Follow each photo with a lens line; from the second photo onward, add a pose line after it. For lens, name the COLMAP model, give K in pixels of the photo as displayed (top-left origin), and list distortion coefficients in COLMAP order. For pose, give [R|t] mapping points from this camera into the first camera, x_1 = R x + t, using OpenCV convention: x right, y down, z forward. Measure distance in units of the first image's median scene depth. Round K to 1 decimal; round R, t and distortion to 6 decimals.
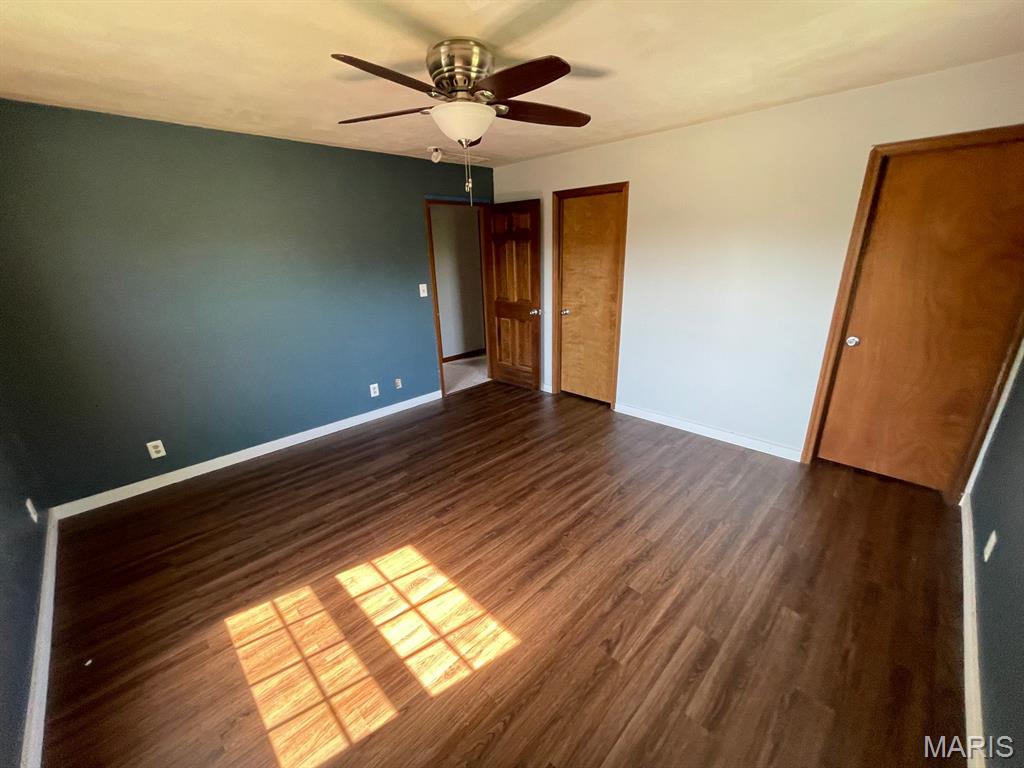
lens RADIAL K [[414.2, 0, 512.0], [0, 414.2, 384.0], [0, 0, 1]] dist [0.001132, -0.000196]
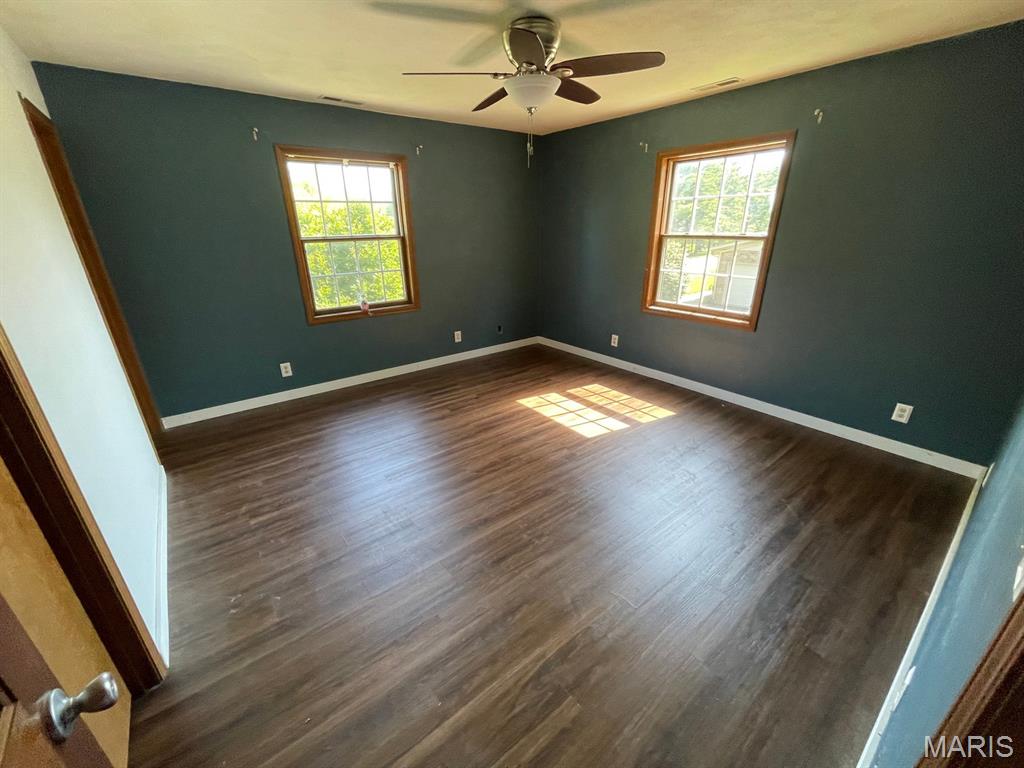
lens RADIAL K [[413.1, 0, 511.7], [0, 413.1, 386.3], [0, 0, 1]] dist [0.002055, 0.000402]
pose [[-0.991155, -0.012135, 0.132156, -0.213022], [0.076141, 0.763617, 0.641165, -0.721330], [-0.108697, 0.645556, -0.755938, 2.305358]]
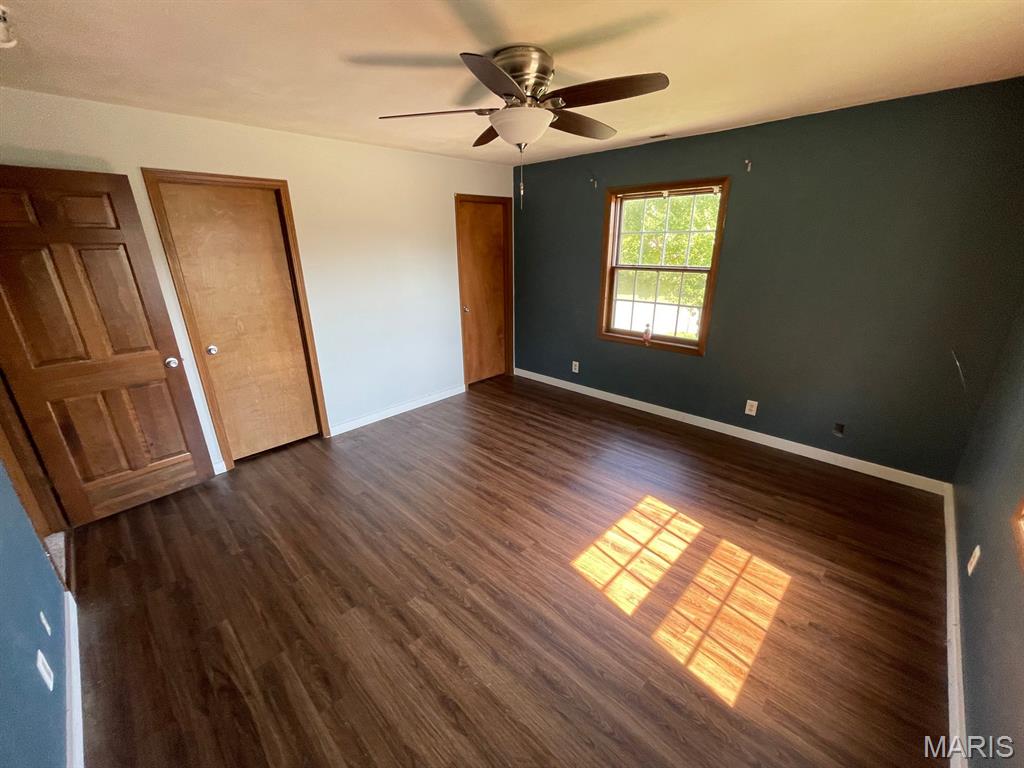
lens RADIAL K [[413.1, 0, 511.7], [0, 413.1, 386.3], [0, 0, 1]] dist [0.002055, 0.000402]
pose [[-0.011979, -0.303023, 0.952908, -1.223866], [0.328027, 0.899048, 0.290020, -0.347980], [-0.944593, 0.316053, 0.088630, 1.101425]]
